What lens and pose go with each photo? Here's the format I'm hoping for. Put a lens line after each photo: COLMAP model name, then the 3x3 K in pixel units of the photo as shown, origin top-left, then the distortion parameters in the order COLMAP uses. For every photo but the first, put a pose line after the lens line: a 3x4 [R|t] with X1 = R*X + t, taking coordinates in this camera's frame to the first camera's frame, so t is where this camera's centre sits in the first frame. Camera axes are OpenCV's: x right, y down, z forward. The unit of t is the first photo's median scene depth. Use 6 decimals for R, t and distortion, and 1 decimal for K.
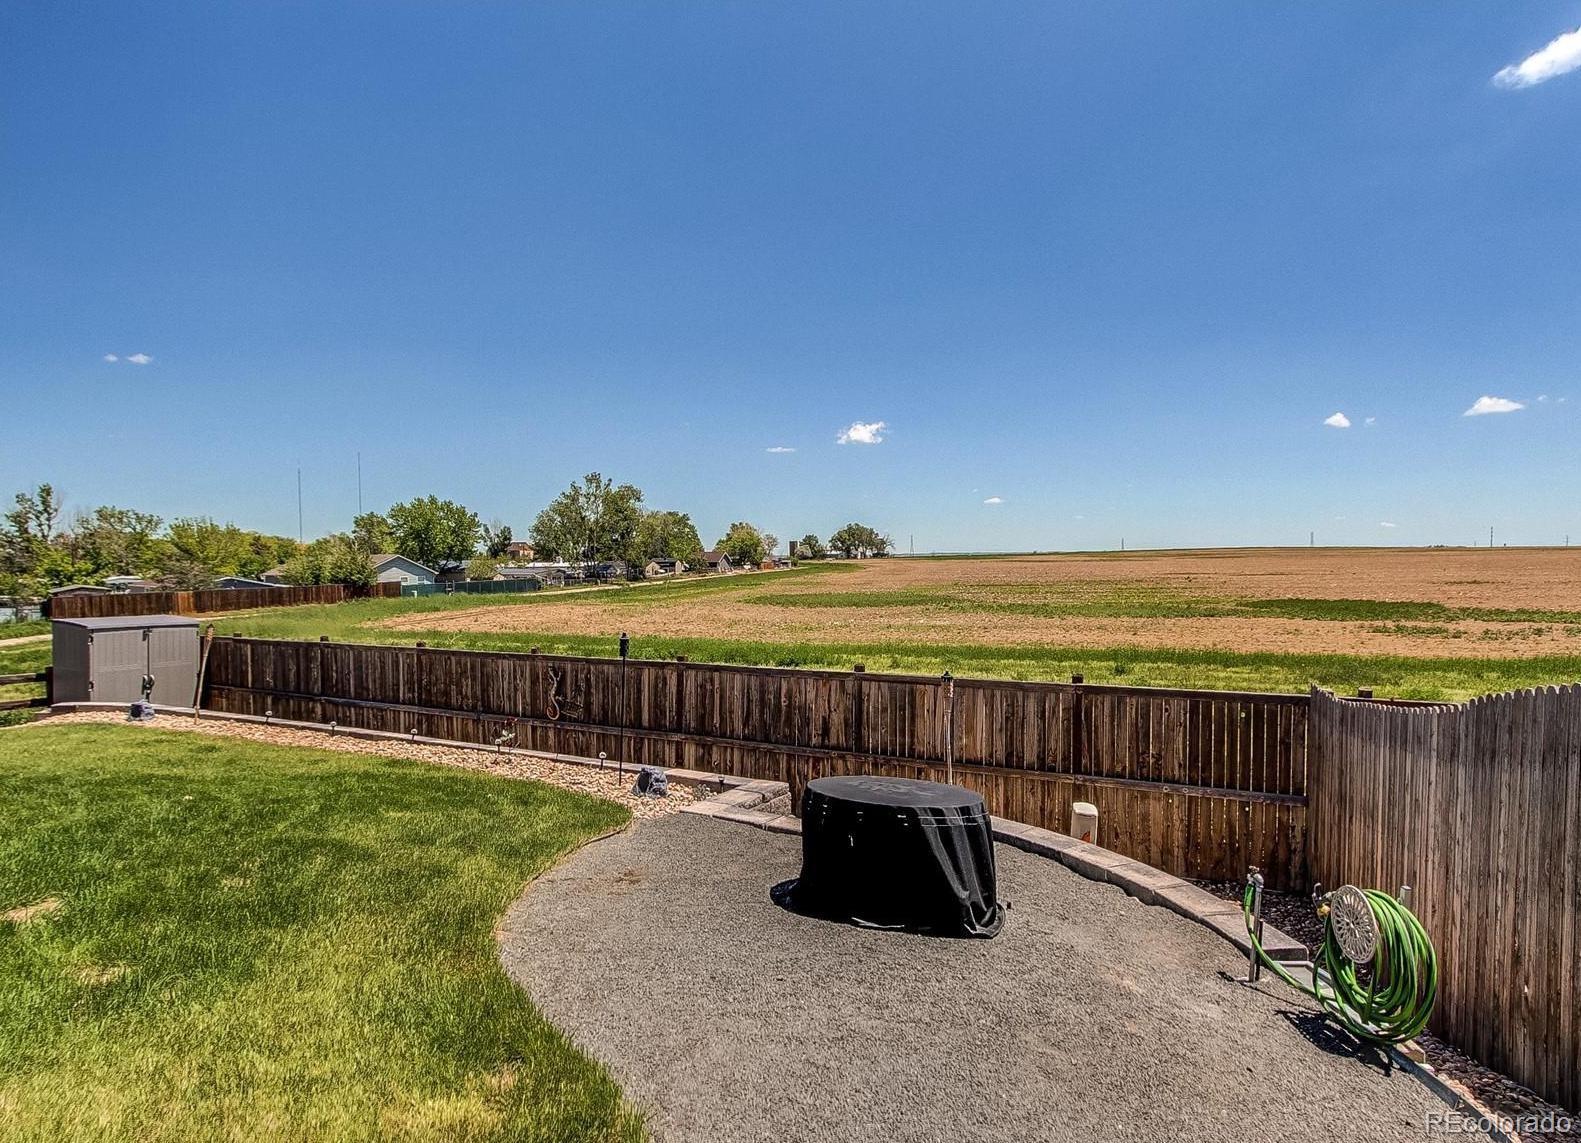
lens RADIAL K [[884.0, 0, 788.6], [0, 884.0, 578.8], [0, 0, 1]] dist [-0.005800, -0.003014]
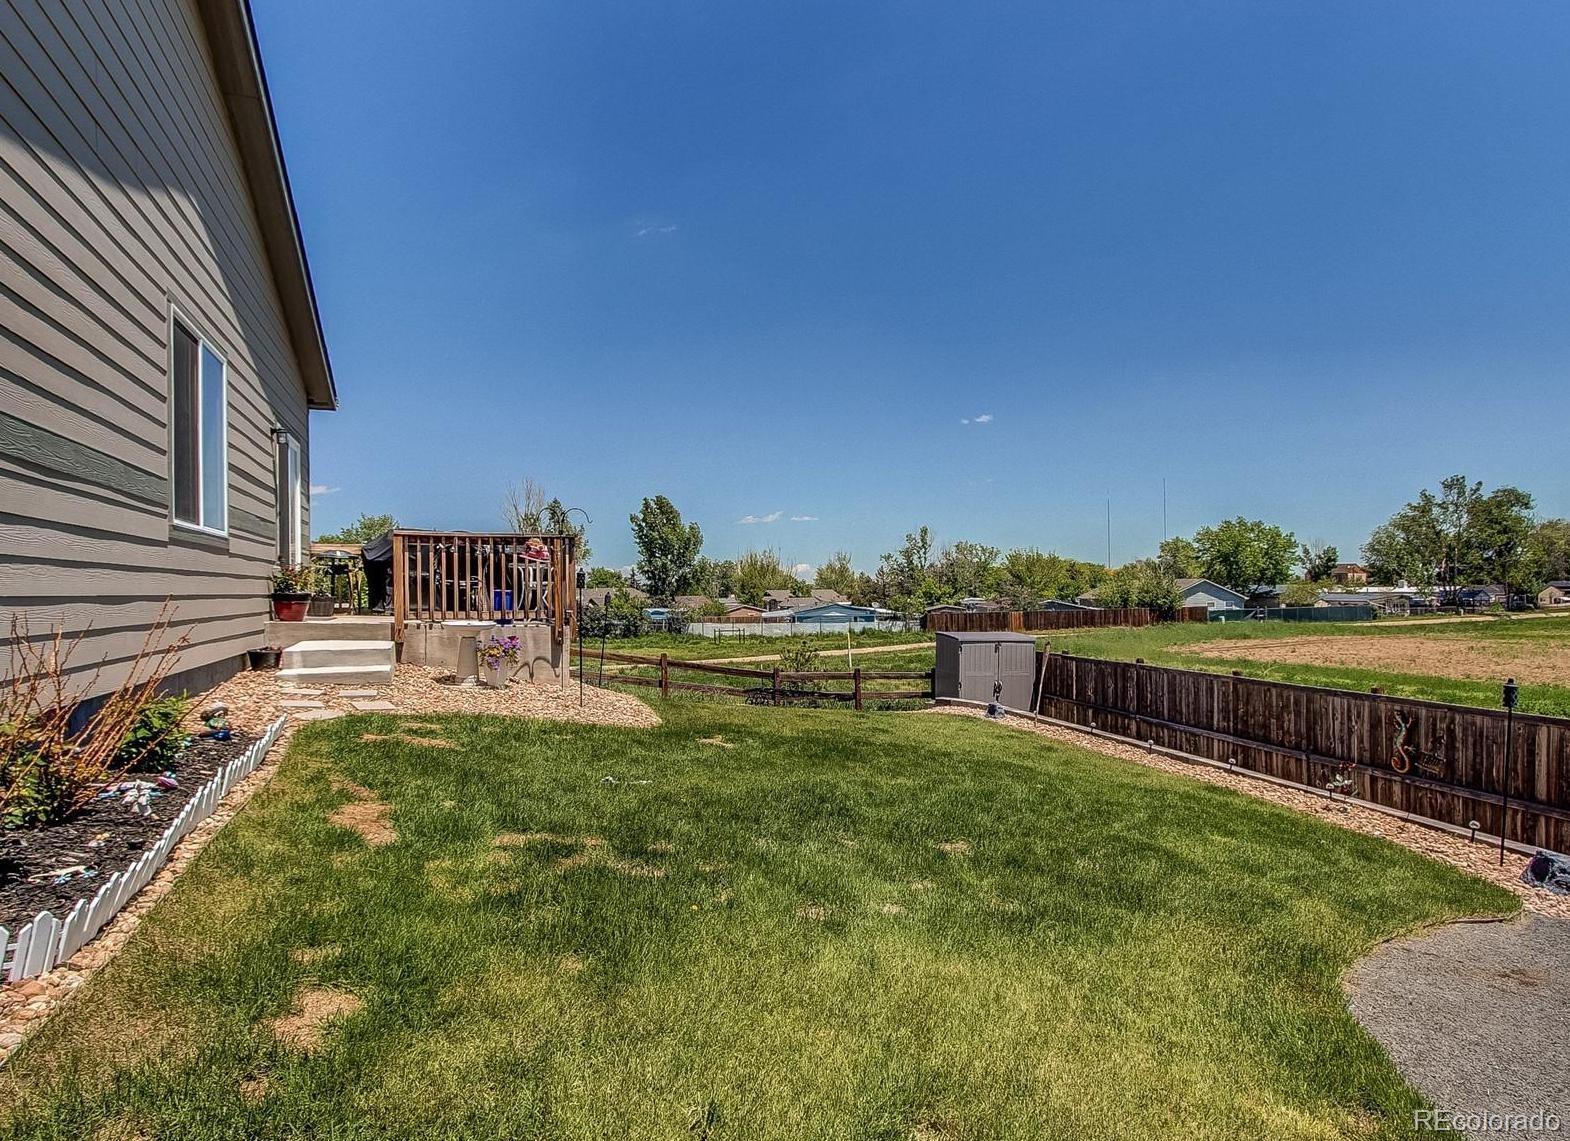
lens RADIAL K [[877.8, 0, 743.7], [0, 877.8, 579.2], [0, 0, 1]] dist [-0.005800, -0.003014]
pose [[0.622068, -0.005292, -0.782946, 0.003311], [-0.015741, 0.999691, -0.019264, -0.002638], [0.782805, 0.024308, 0.621792, -0.038608]]
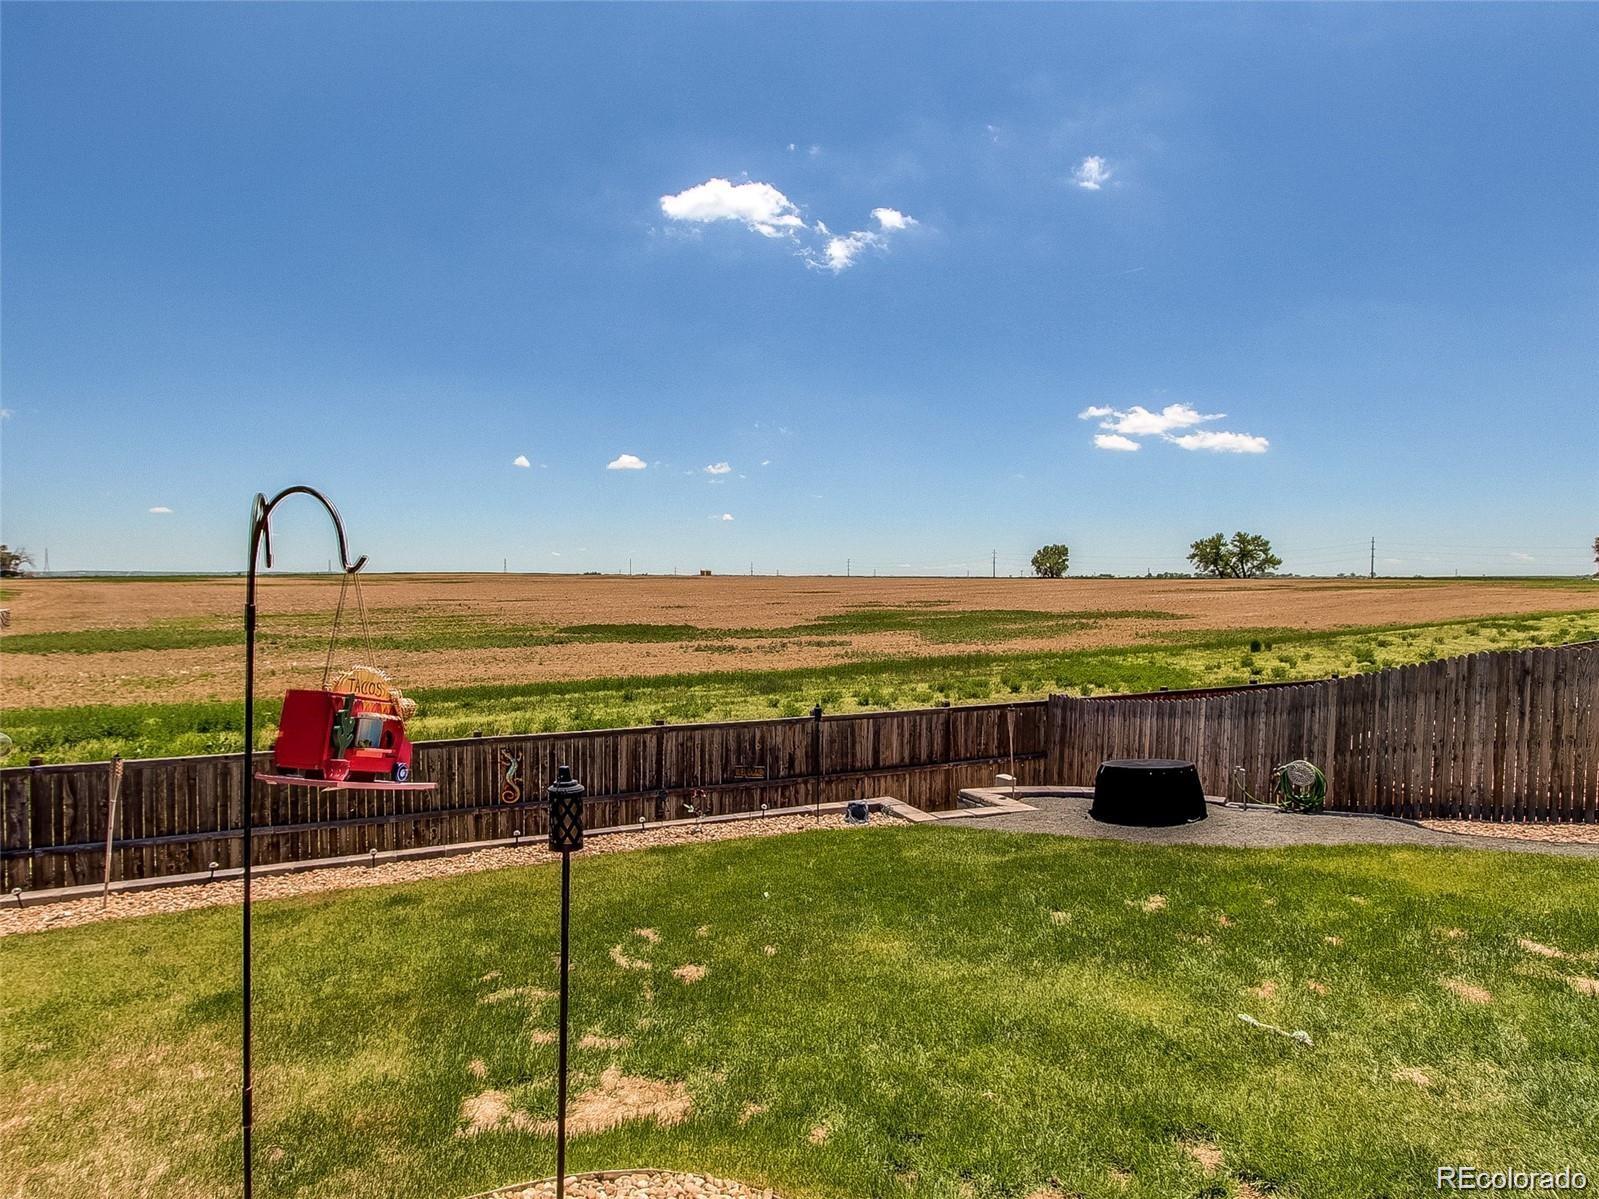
lens RADIAL K [[903.3, 0, 800.6], [0, 903.3, 594.8], [0, 0, 1]] dist [0.002533, 0.000647]
pose [[0.600398, -0.003252, 0.799694, -0.943220], [0.003729, 0.999992, 0.001266, -0.072992], [-0.799692, 0.002221, 0.600406, 0.177789]]
